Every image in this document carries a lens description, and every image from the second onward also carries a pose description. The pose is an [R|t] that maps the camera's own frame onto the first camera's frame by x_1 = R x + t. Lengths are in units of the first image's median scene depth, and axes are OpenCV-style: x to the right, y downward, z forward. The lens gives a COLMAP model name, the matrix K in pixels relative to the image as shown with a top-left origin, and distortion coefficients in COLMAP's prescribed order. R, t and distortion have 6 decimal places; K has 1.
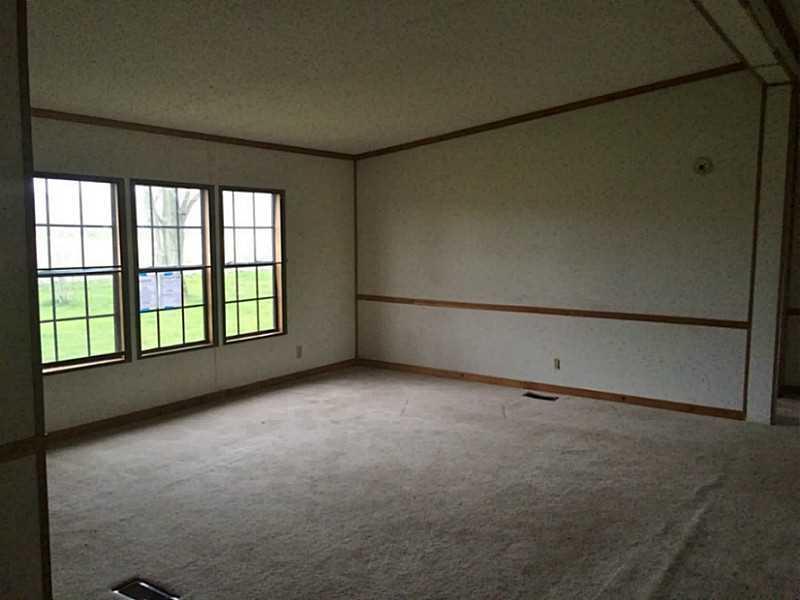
lens RADIAL K [[675.7, 0, 399.4], [0, 675.7, 298.7], [0, 0, 1]] dist [0.066879, 0.008710]
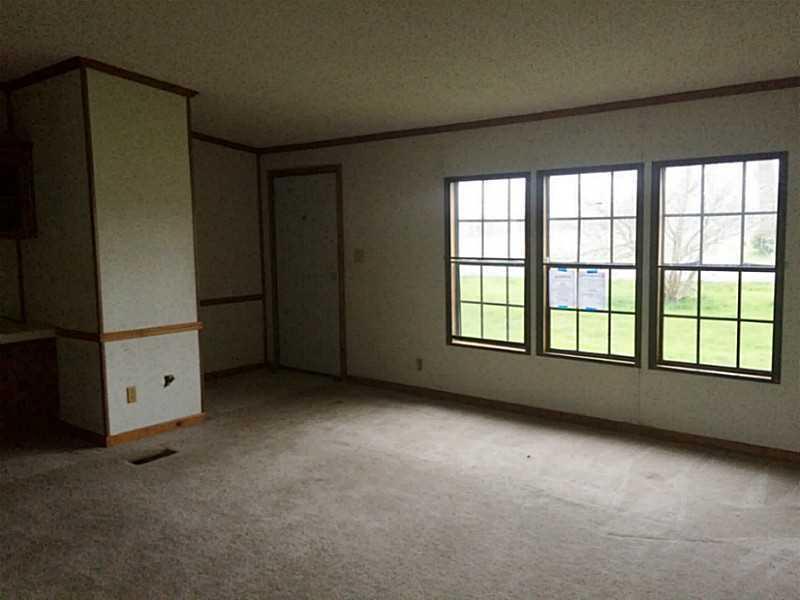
lens RADIAL K [[675.7, 0, 396.9], [0, 675.7, 294.6], [0, 0, 1]] dist [0.066879, 0.008710]
pose [[-0.037630, 0.101439, -0.994130, 0.596603], [-0.081018, 0.991250, 0.104211, -0.084309], [0.996002, 0.084464, -0.029082, 0.839755]]
